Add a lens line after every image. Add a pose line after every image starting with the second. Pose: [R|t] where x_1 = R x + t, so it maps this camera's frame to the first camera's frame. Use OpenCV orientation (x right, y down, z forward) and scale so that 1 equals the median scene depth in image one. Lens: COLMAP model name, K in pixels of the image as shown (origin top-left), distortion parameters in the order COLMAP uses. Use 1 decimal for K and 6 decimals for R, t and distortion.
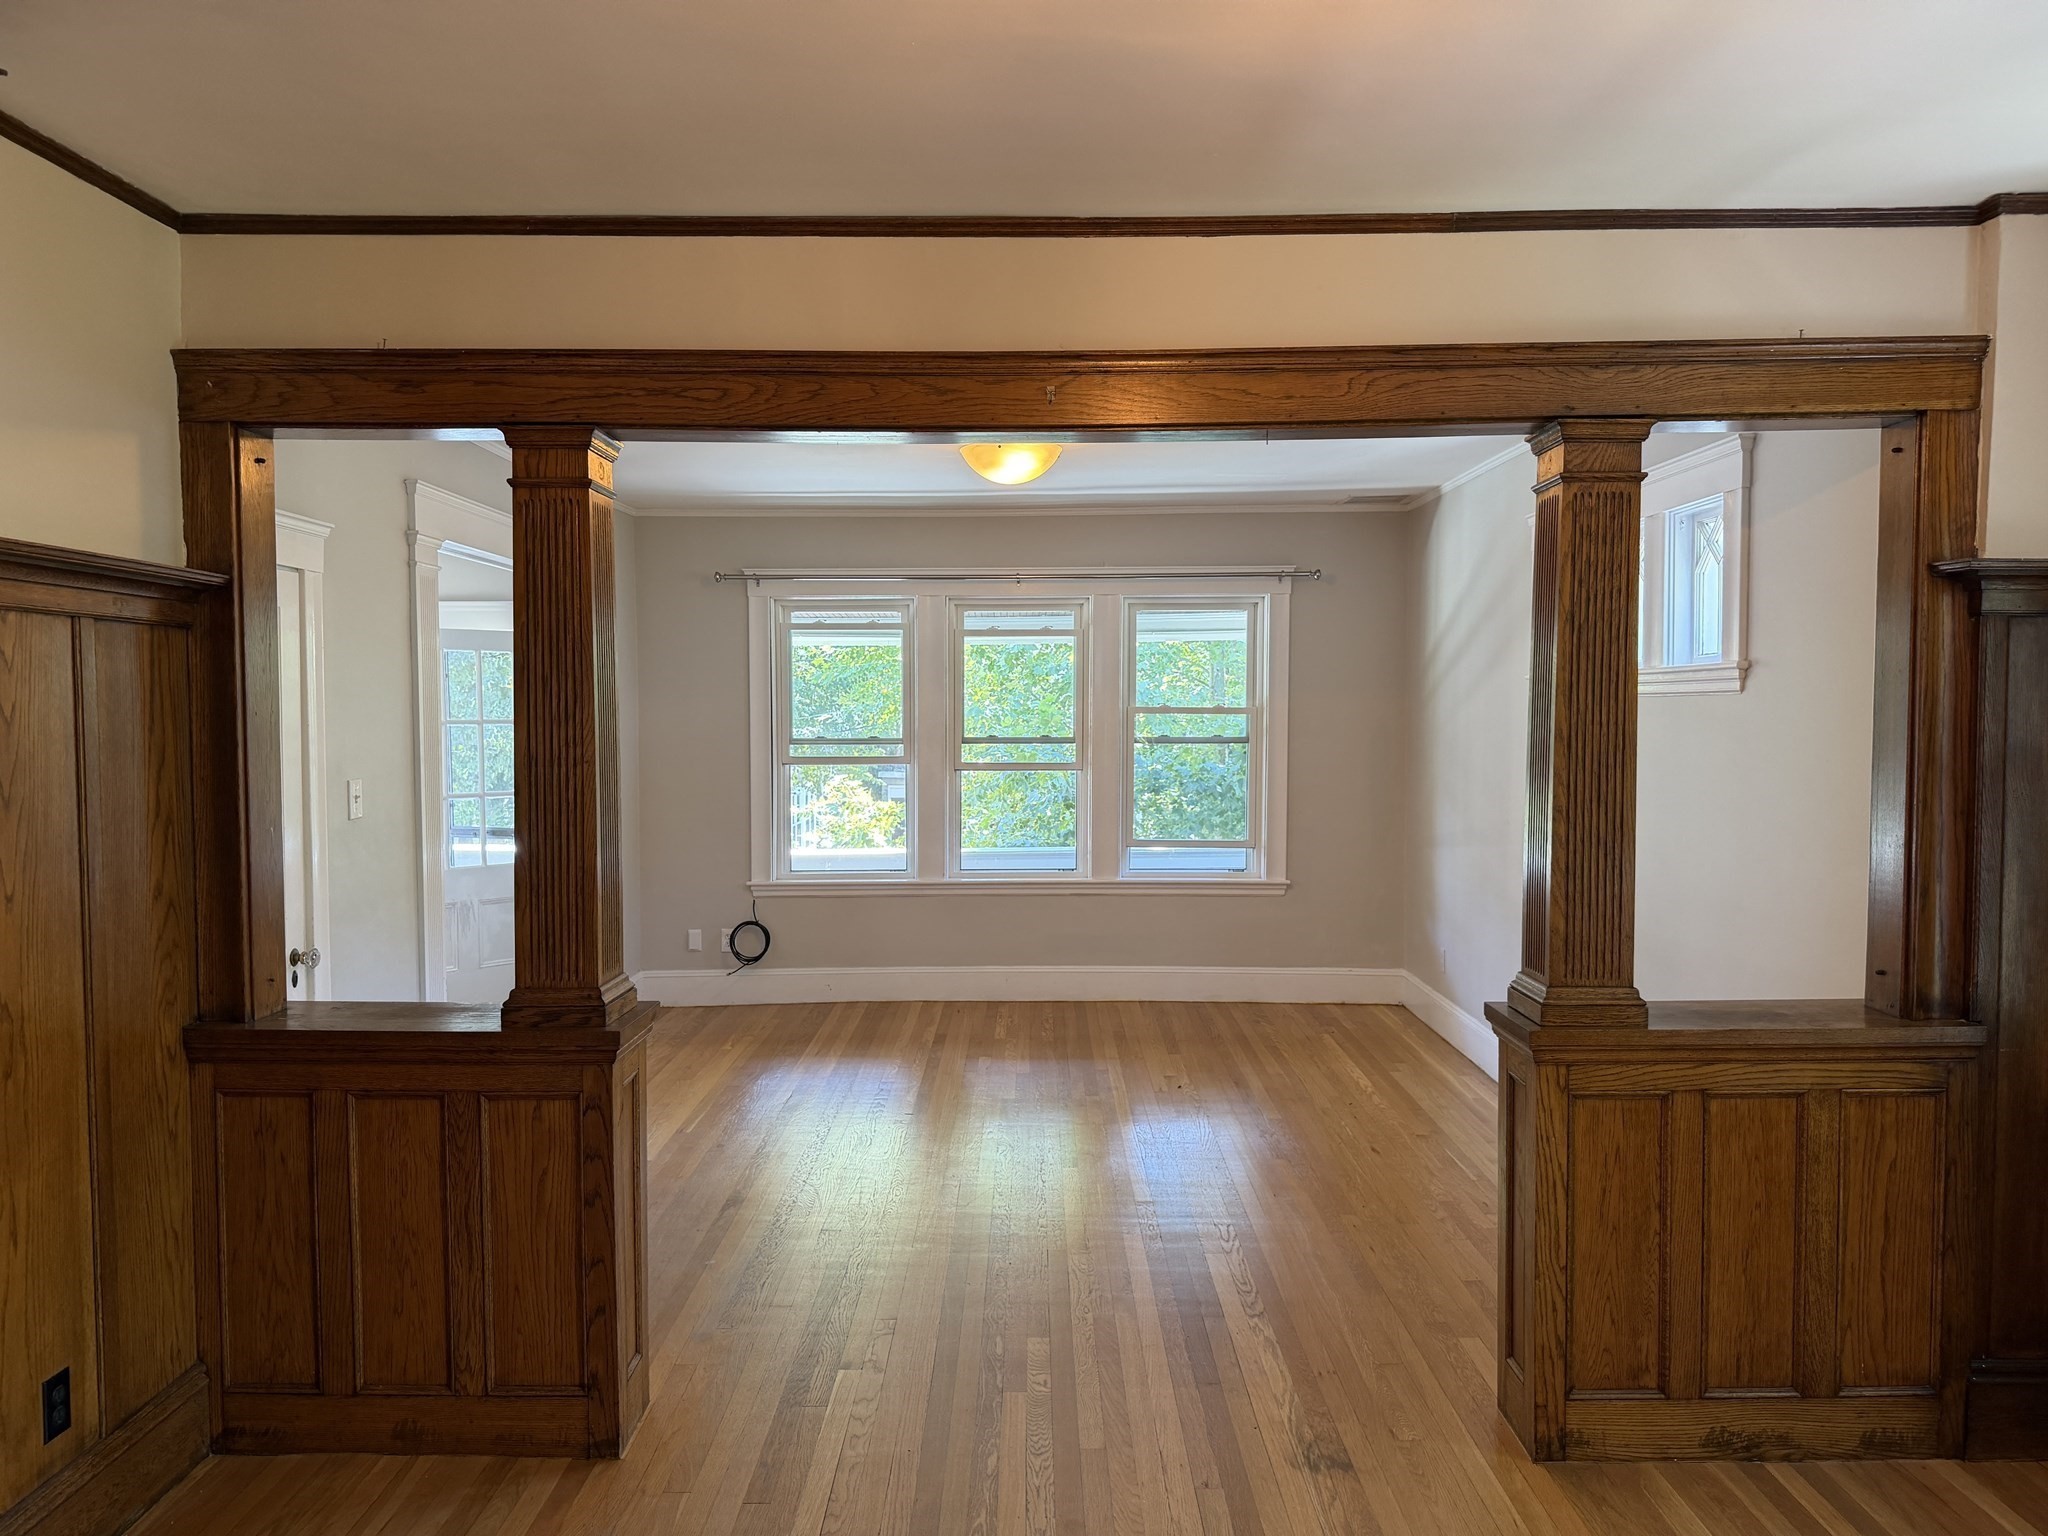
lens RADIAL K [[1434.8, 0, 1004.4], [0, 1434.8, 781.1], [0, 0, 1]] dist [0.064127, -0.075510]
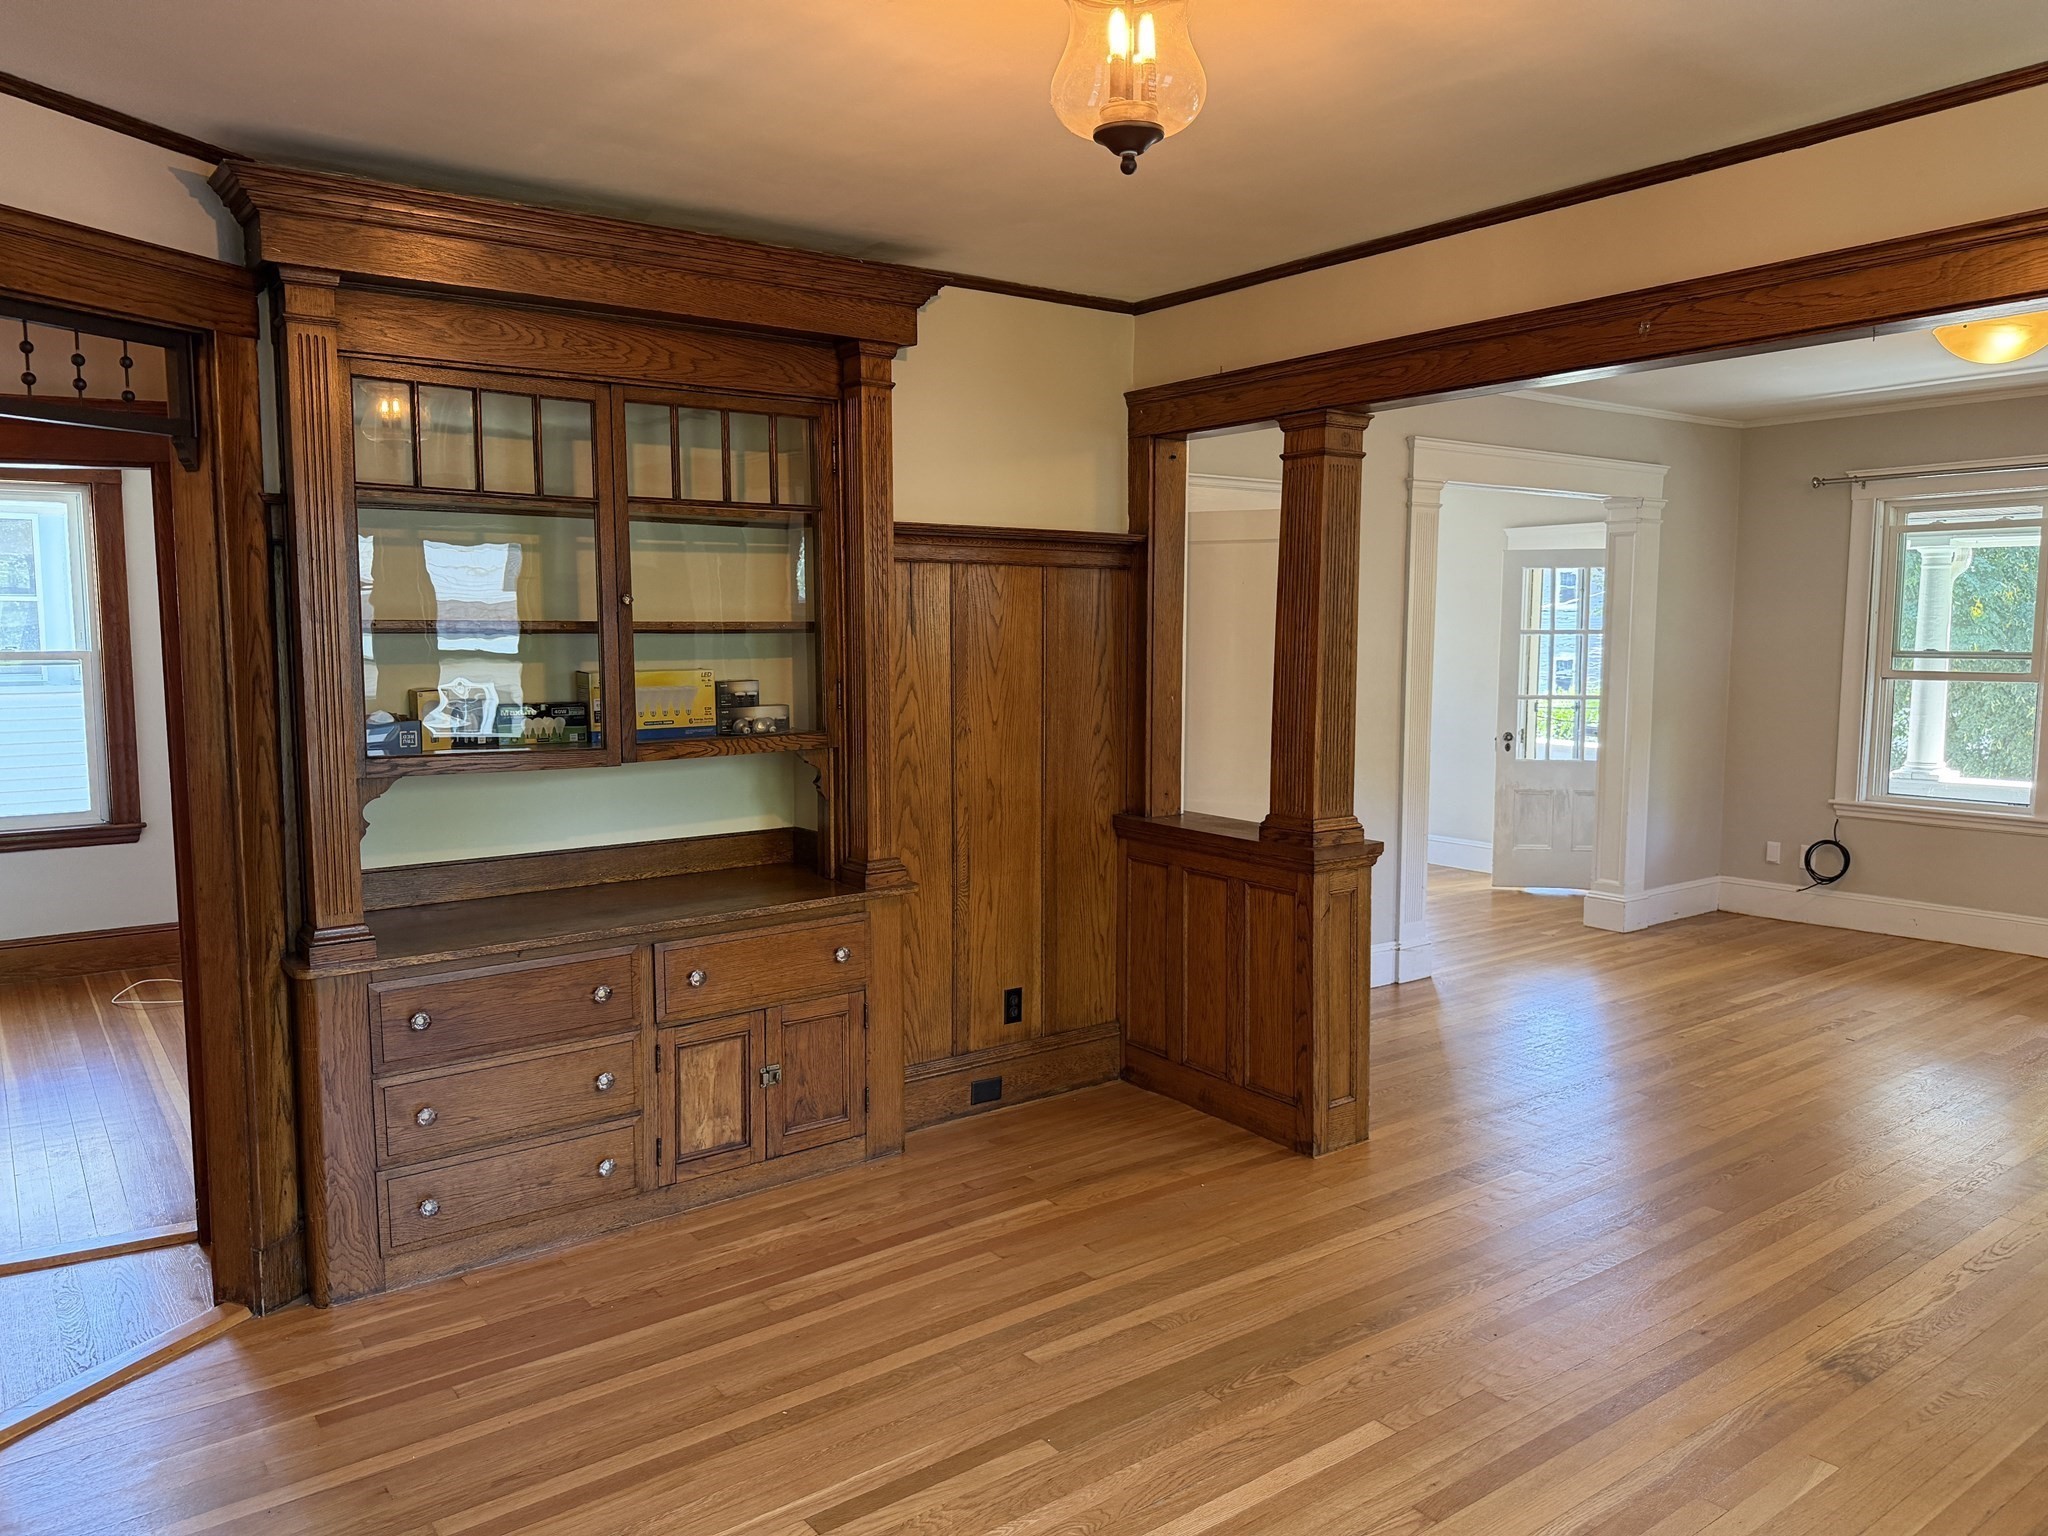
lens RADIAL K [[1434.8, 0, 1006.3], [0, 1434.8, 775.7], [0, 0, 1]] dist [0.064127, -0.075510]
pose [[0.594814, 0.083893, -0.799474, 0.644368], [-0.040733, 0.996407, 0.074253, 0.010710], [0.802831, -0.011602, 0.596094, -0.058702]]
